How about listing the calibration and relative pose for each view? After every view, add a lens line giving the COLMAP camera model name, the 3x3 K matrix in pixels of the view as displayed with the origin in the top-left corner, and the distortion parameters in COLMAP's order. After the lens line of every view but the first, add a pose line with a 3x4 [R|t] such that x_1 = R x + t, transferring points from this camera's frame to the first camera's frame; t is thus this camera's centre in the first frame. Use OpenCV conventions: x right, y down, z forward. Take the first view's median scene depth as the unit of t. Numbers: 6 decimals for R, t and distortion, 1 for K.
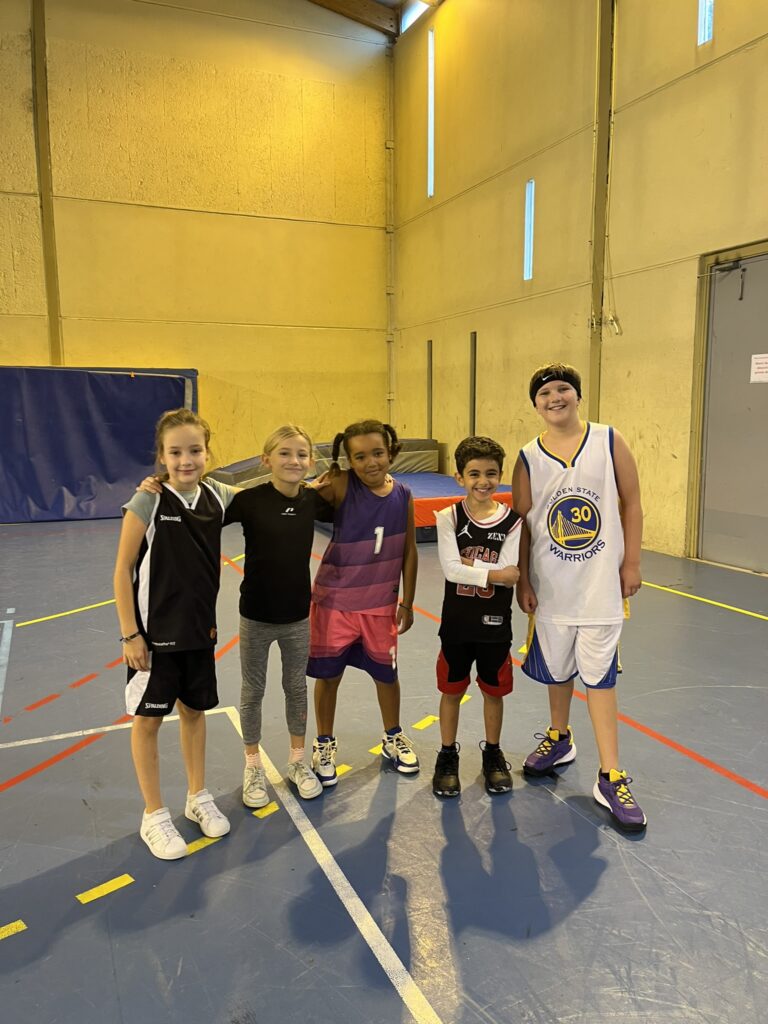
lens RADIAL K [[772.2, 0, 385.9], [0, 772.2, 516.2], [0, 0, 1]] dist [0.016735, -0.012499]
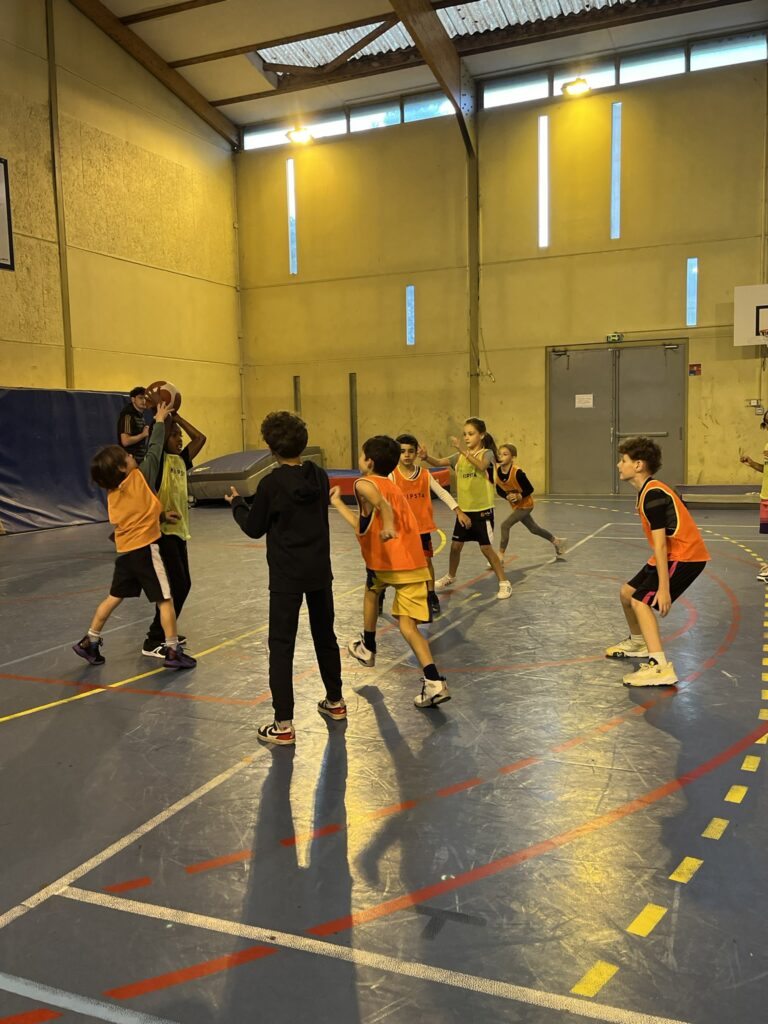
lens RADIAL K [[873.9, 0, 384.3], [0, 873.9, 511.3], [0, 0, 1]] dist [0.044464, 0.003571]
pose [[0.727759, -0.076532, 0.681549, -1.027093], [0.111788, 0.993702, -0.007784, 0.047759], [-0.676661, 0.081854, 0.731731, -0.259433]]
